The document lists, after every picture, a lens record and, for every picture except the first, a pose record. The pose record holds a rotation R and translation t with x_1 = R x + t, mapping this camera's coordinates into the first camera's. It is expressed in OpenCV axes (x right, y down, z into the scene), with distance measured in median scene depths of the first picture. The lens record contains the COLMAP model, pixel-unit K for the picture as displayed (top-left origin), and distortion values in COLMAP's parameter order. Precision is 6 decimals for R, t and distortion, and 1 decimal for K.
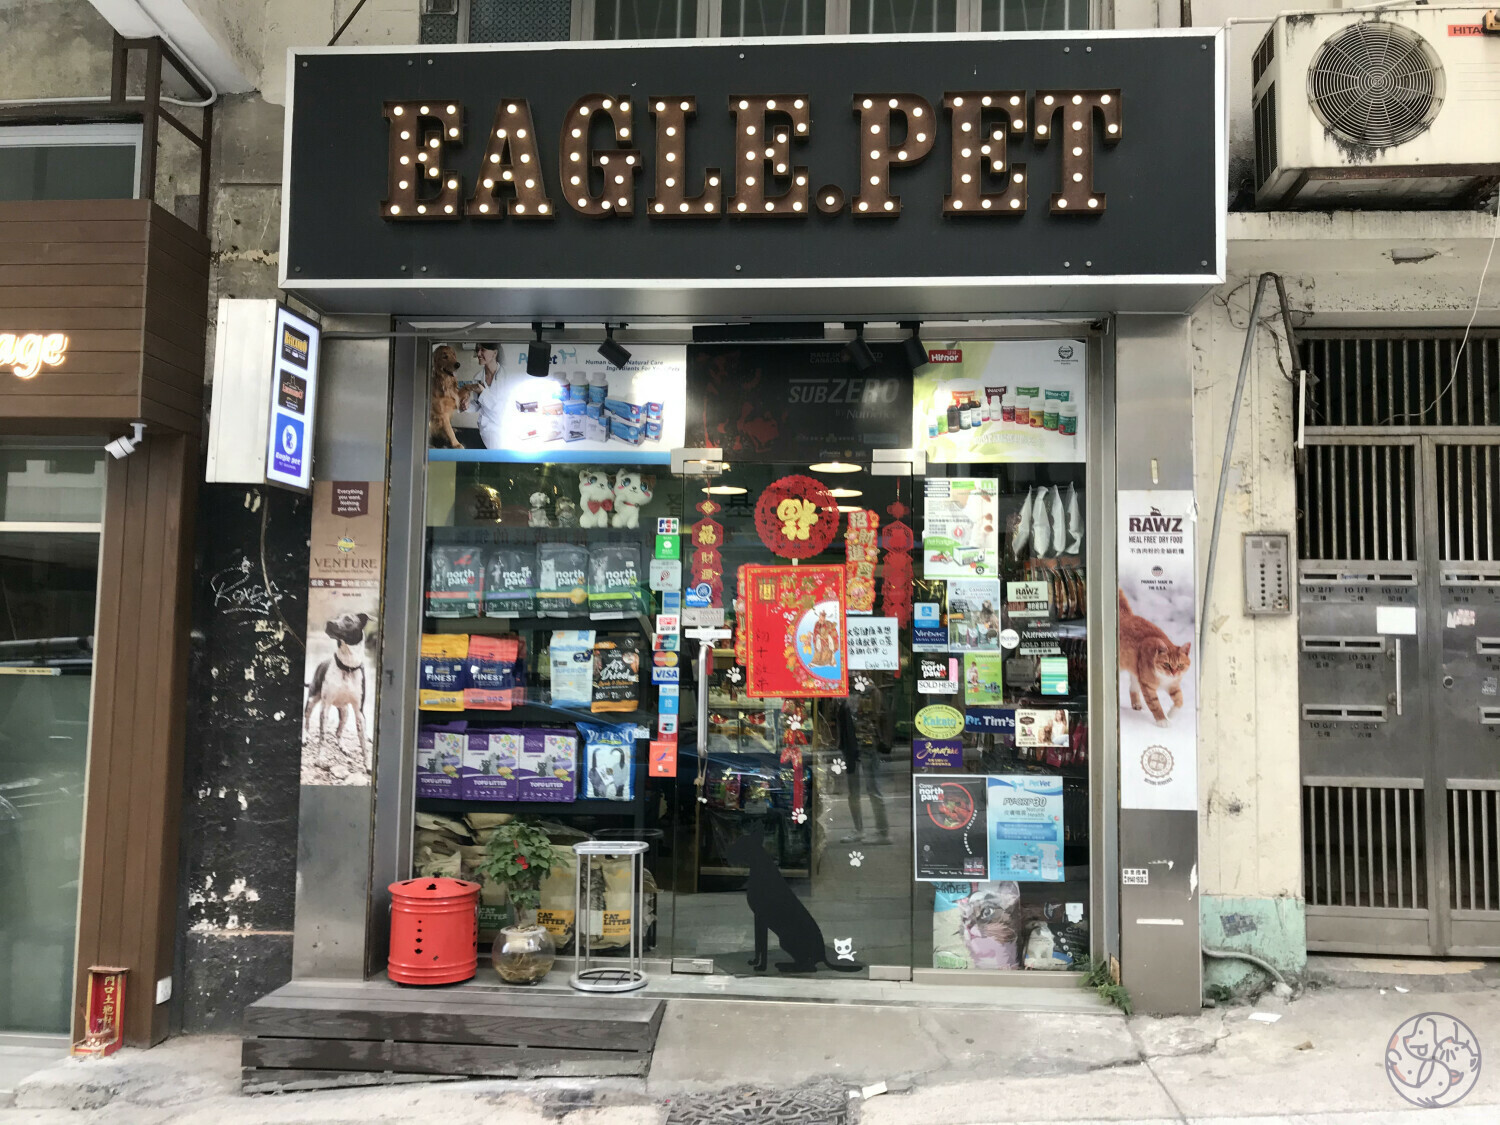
lens RADIAL K [[1240.0, 0, 759.8], [0, 1240.0, 554.2], [0, 0, 1]] dist [0.069192, -0.097175]
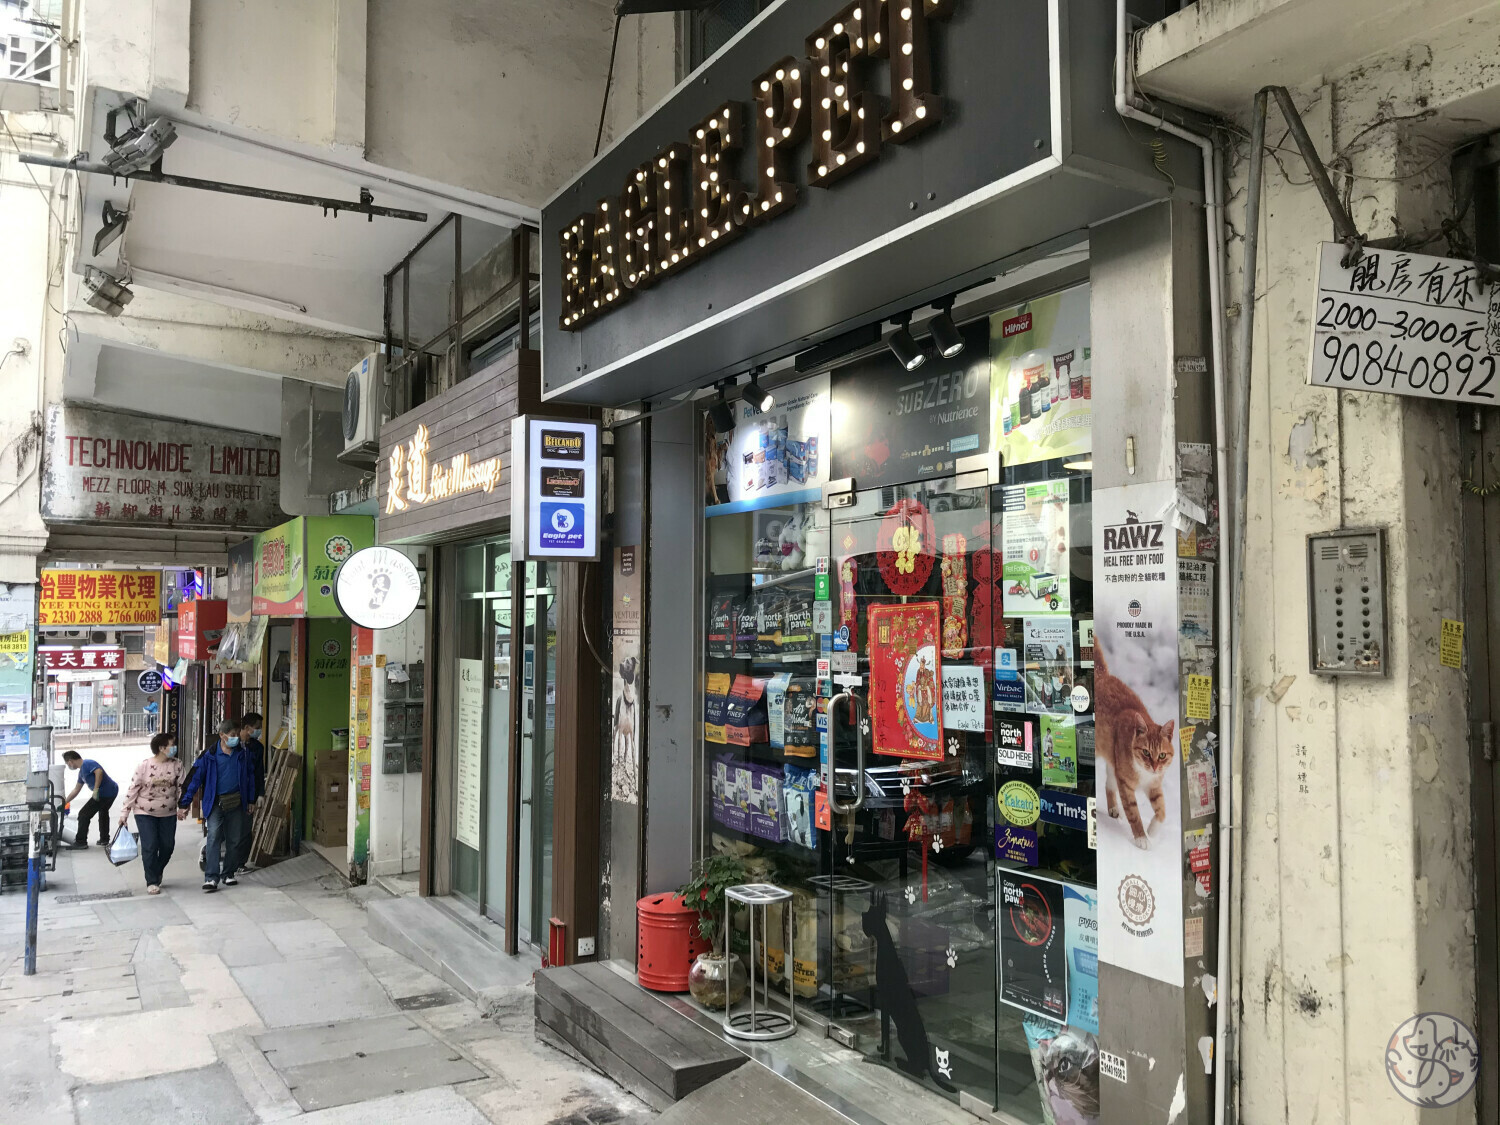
lens RADIAL K [[1240.0, 0, 735.6], [0, 1240.0, 564.6], [0, 0, 1]] dist [0.069192, -0.097175]
pose [[0.533999, -0.054383, -0.843735, 0.707095], [0.078501, 0.996808, -0.014565, -0.014984], [0.841833, -0.058456, 0.536563, 0.442375]]
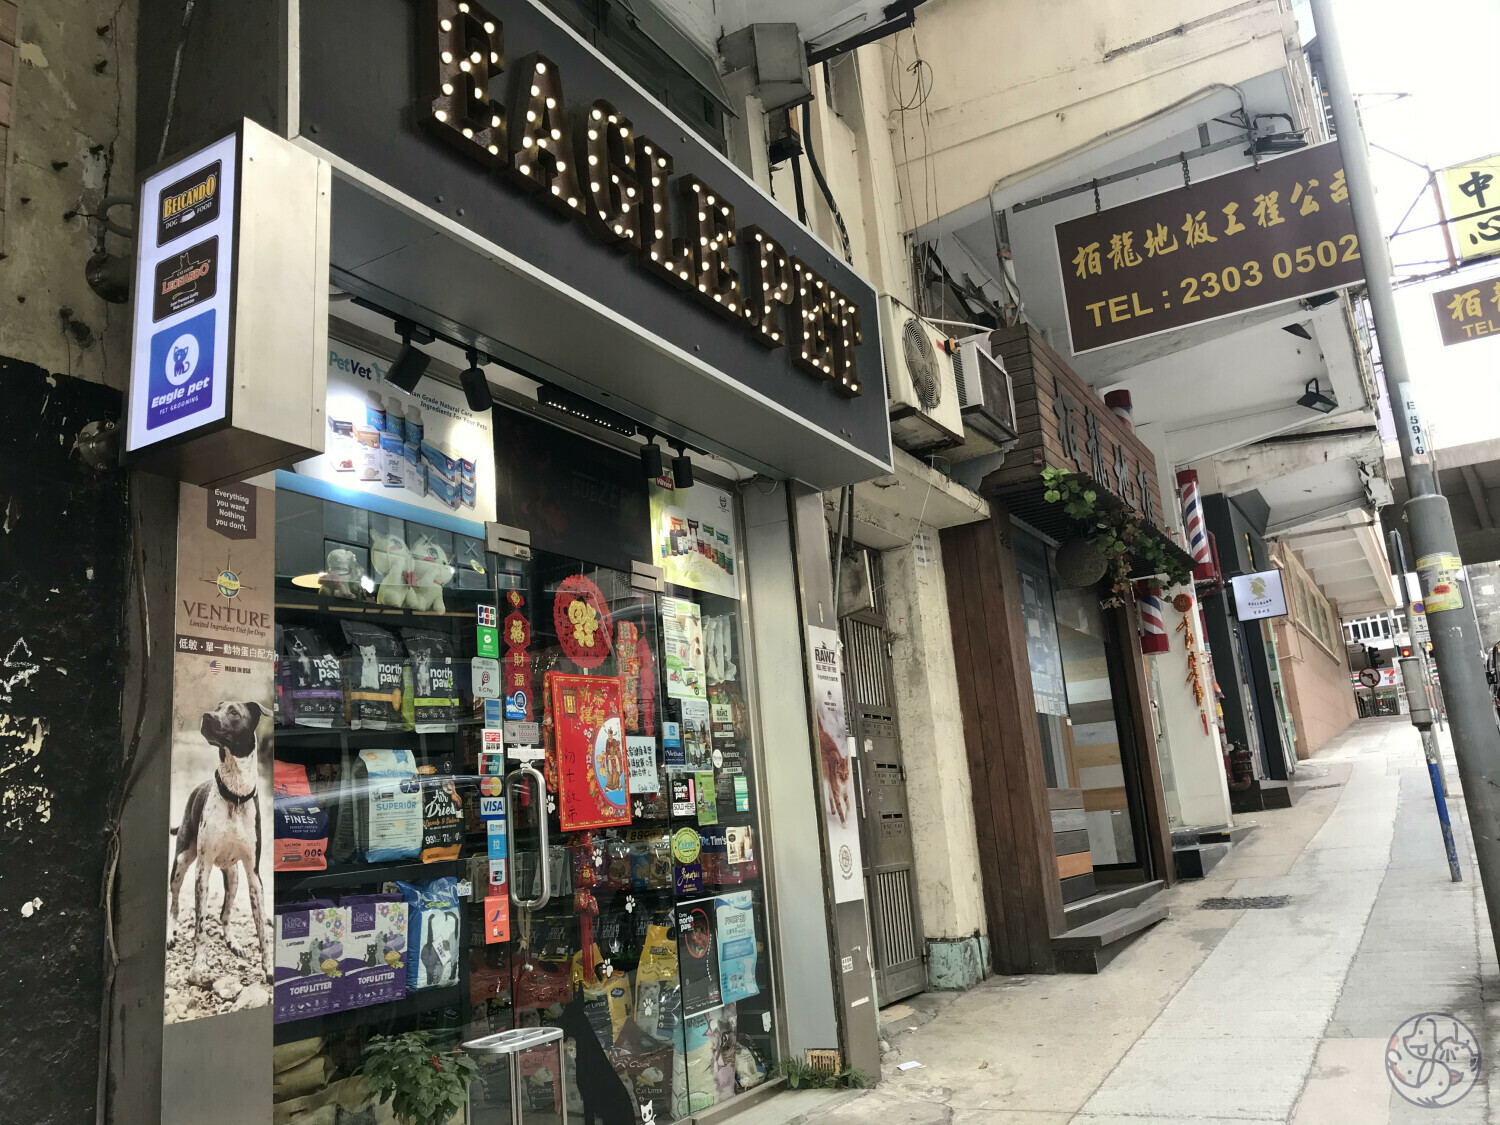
lens RADIAL K [[1240.0, 0, 780.9], [0, 1240.0, 555.2], [0, 0, 1]] dist [0.069192, -0.097175]
pose [[0.413929, 0.154732, 0.897062, -0.730223], [0.016669, 0.983994, -0.177418, 0.084955], [-0.910156, 0.088392, 0.404725, 0.514152]]
